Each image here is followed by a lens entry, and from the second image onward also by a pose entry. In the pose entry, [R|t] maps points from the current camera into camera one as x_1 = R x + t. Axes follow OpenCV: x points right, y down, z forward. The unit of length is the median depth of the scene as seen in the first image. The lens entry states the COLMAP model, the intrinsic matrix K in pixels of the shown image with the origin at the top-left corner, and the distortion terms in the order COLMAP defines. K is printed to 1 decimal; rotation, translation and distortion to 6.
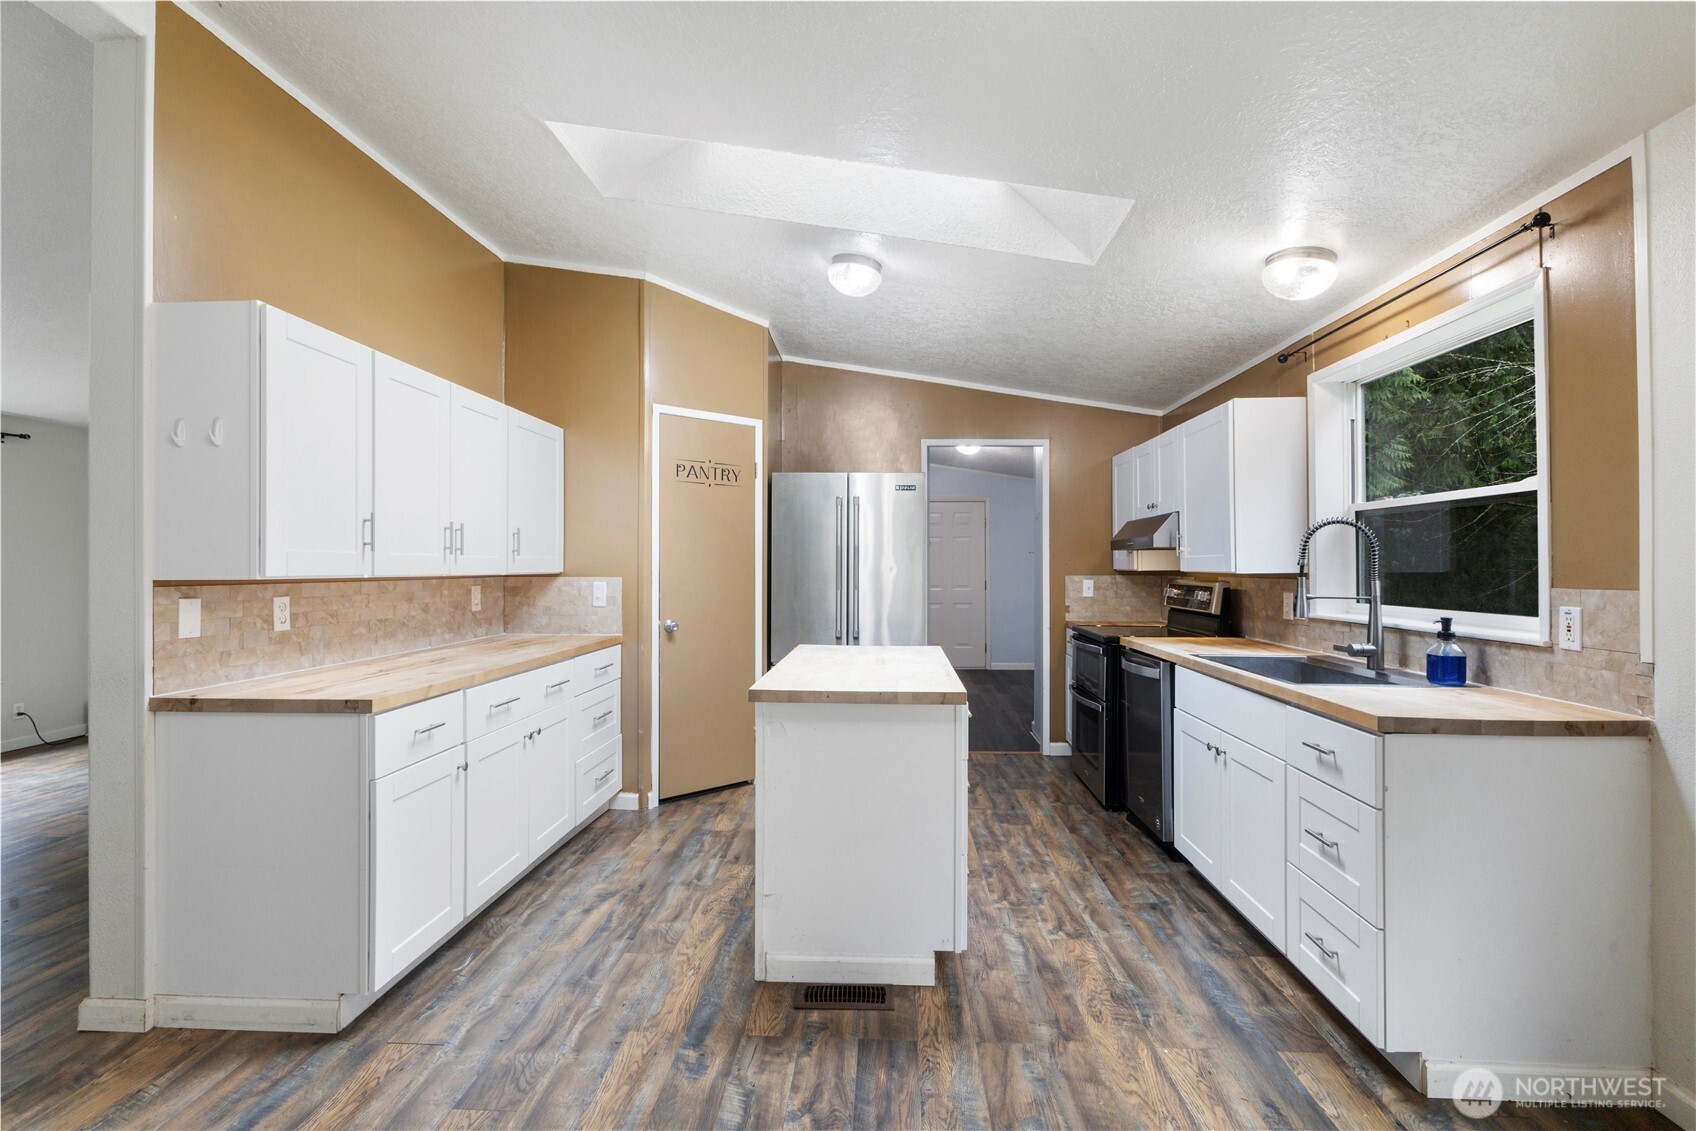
lens RADIAL K [[795.0, 0, 849.1], [0, 795.0, 563.9], [0, 0, 1]] dist [-0.000712, -0.000153]
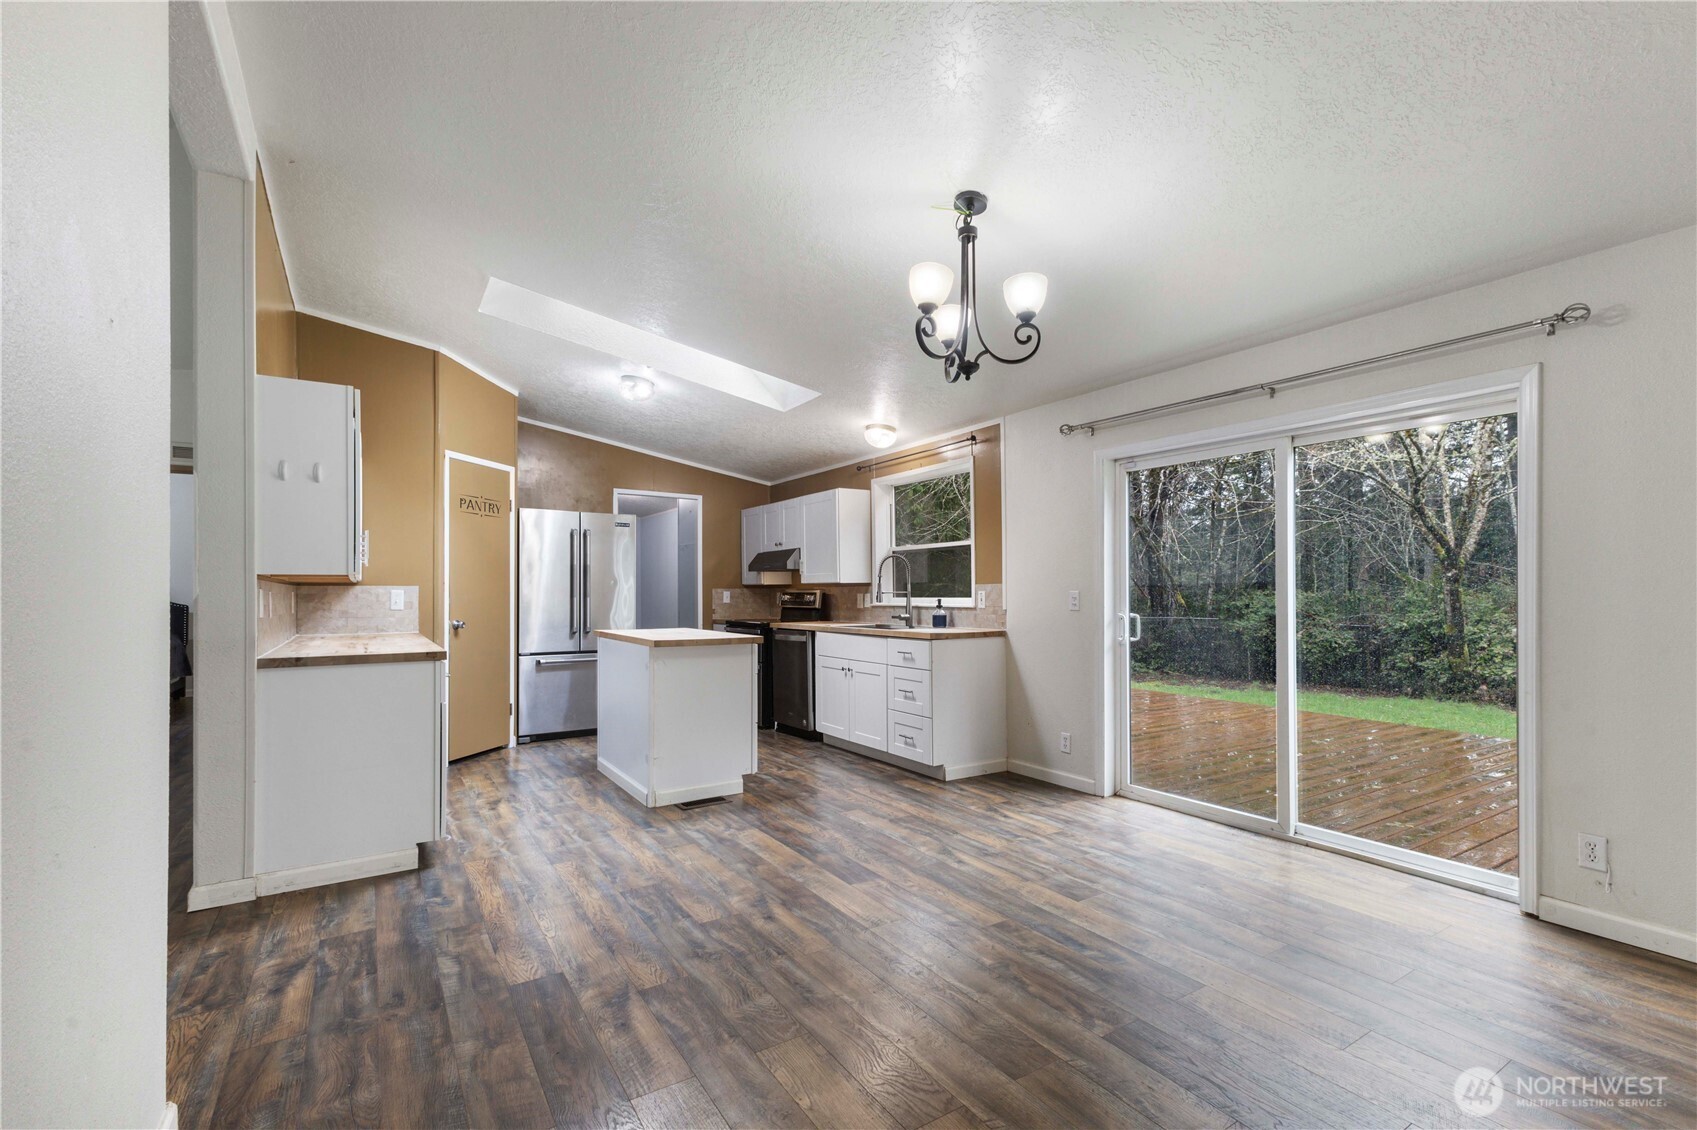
lens RADIAL K [[742.9, 0, 856.1], [0, 742.9, 586.2], [0, 0, 1]] dist [0.011936, -0.003874]
pose [[0.809506, 0.002087, 0.587107, -0.596484], [0.003106, 0.999964, -0.007837, 0.040379], [-0.587103, 0.008167, 0.809471, -0.505276]]
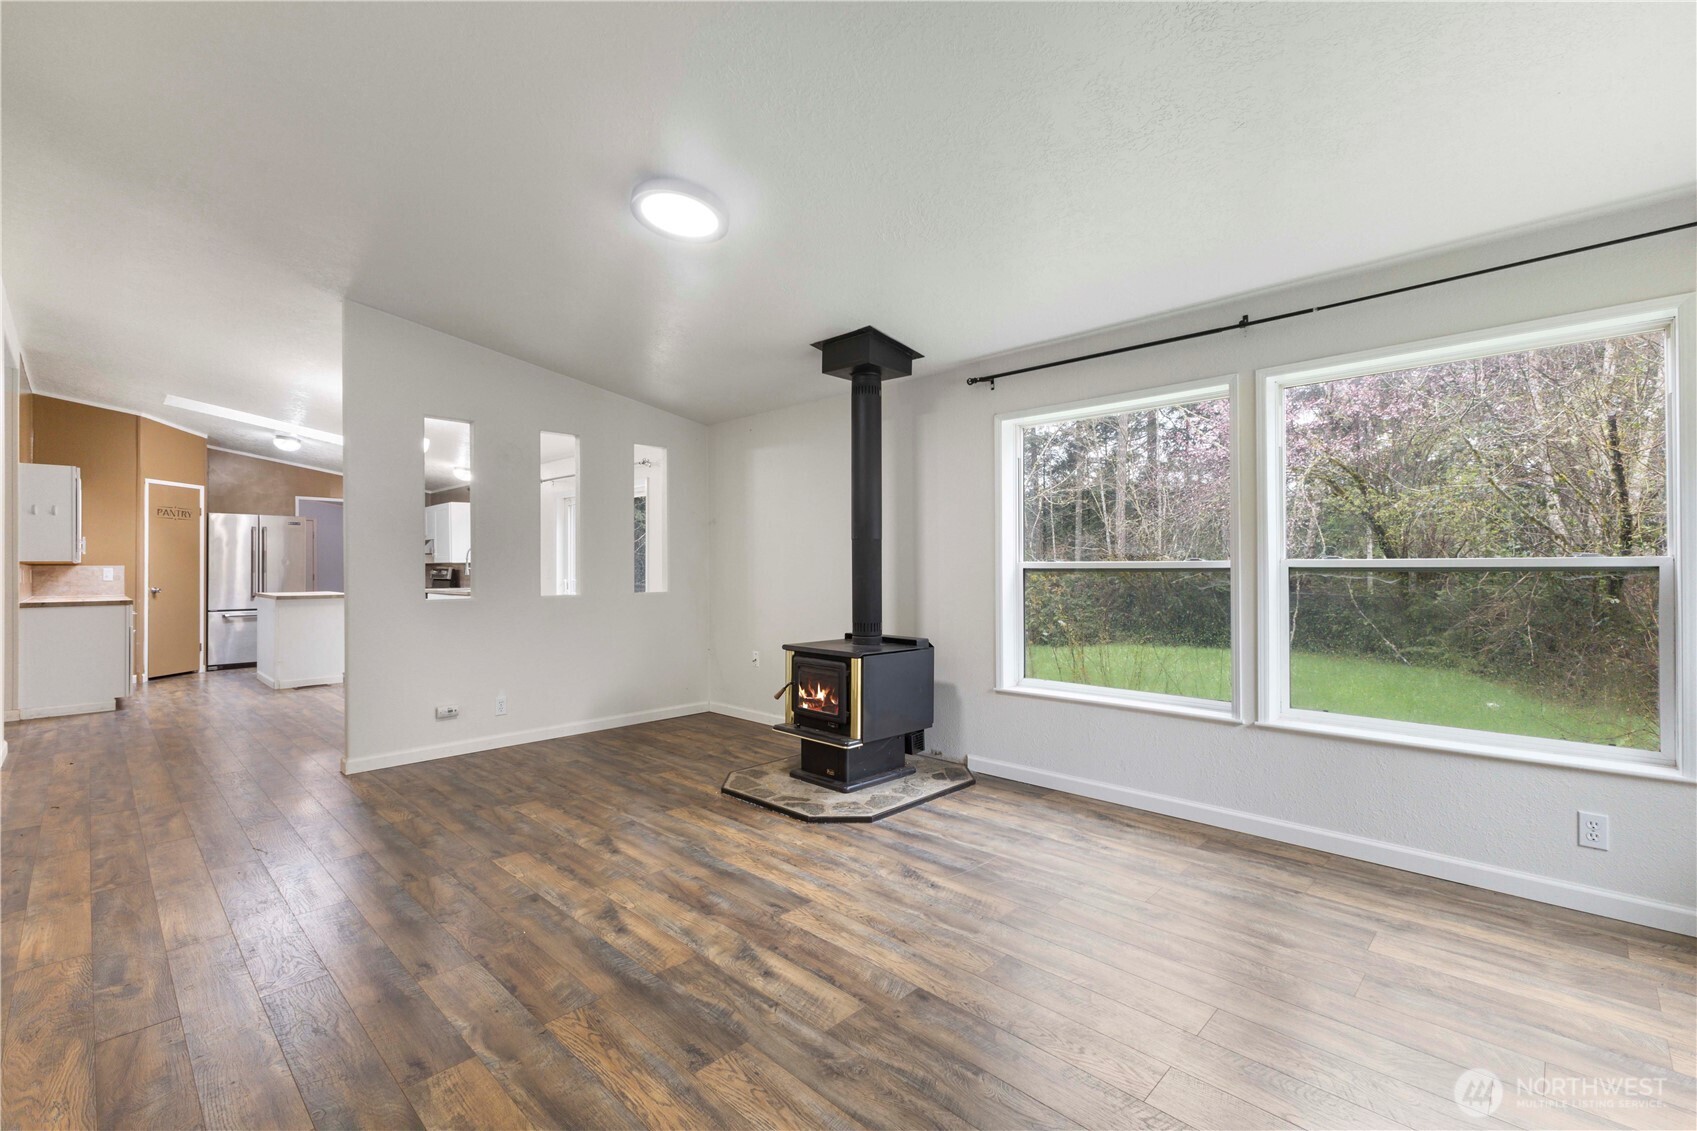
lens RADIAL K [[742.9, 0, 853.3], [0, 742.9, 562.4], [0, 0, 1]] dist [0.011936, -0.003874]
pose [[0.665995, 0.000433, 0.745956, -0.667427], [0.005198, 0.999973, -0.005222, 0.039406], [-0.745938, 0.007355, 0.665975, -2.256641]]
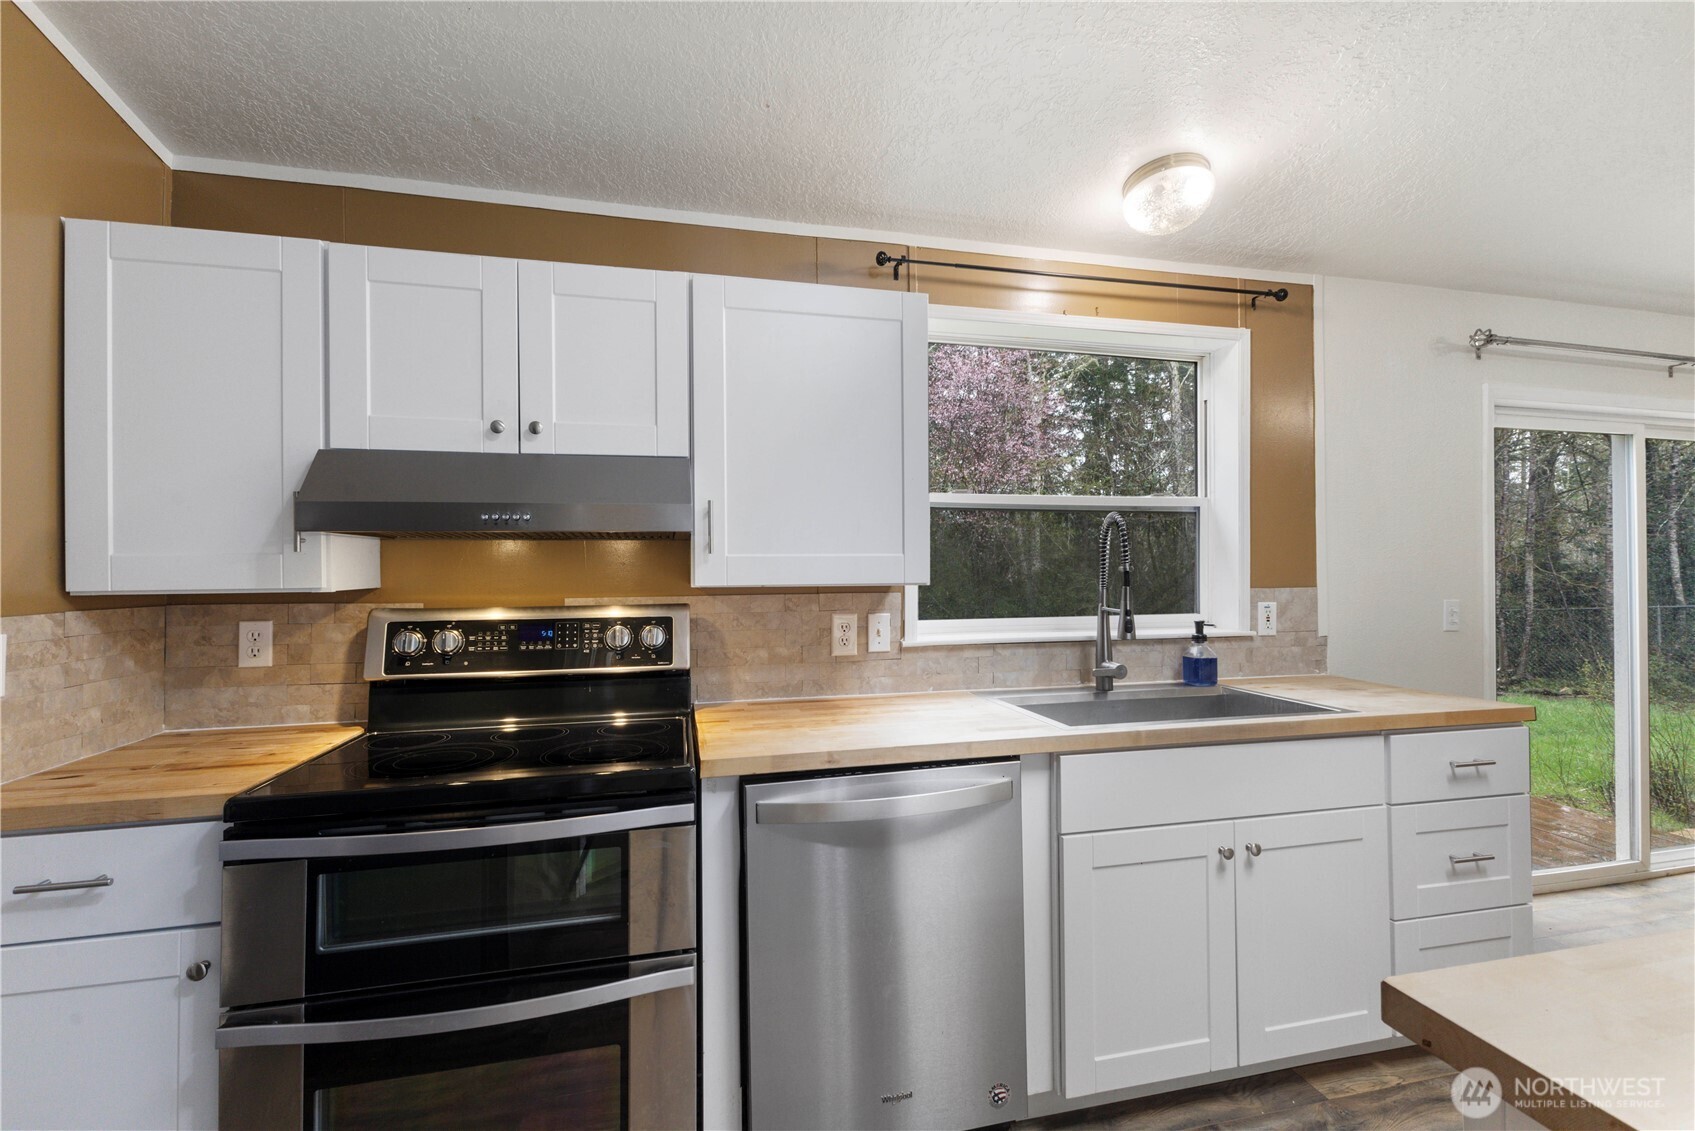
lens RADIAL K [[742.1, 0, 833.0], [0, 742.1, 559.1], [0, 0, 1]] dist [0.011936, -0.003874]
pose [[-0.282239, 0.009762, 0.959294, -0.036425], [0.002972, 0.999952, -0.009301, -0.004556], [-0.959339, 0.000226, -0.282255, 1.480380]]
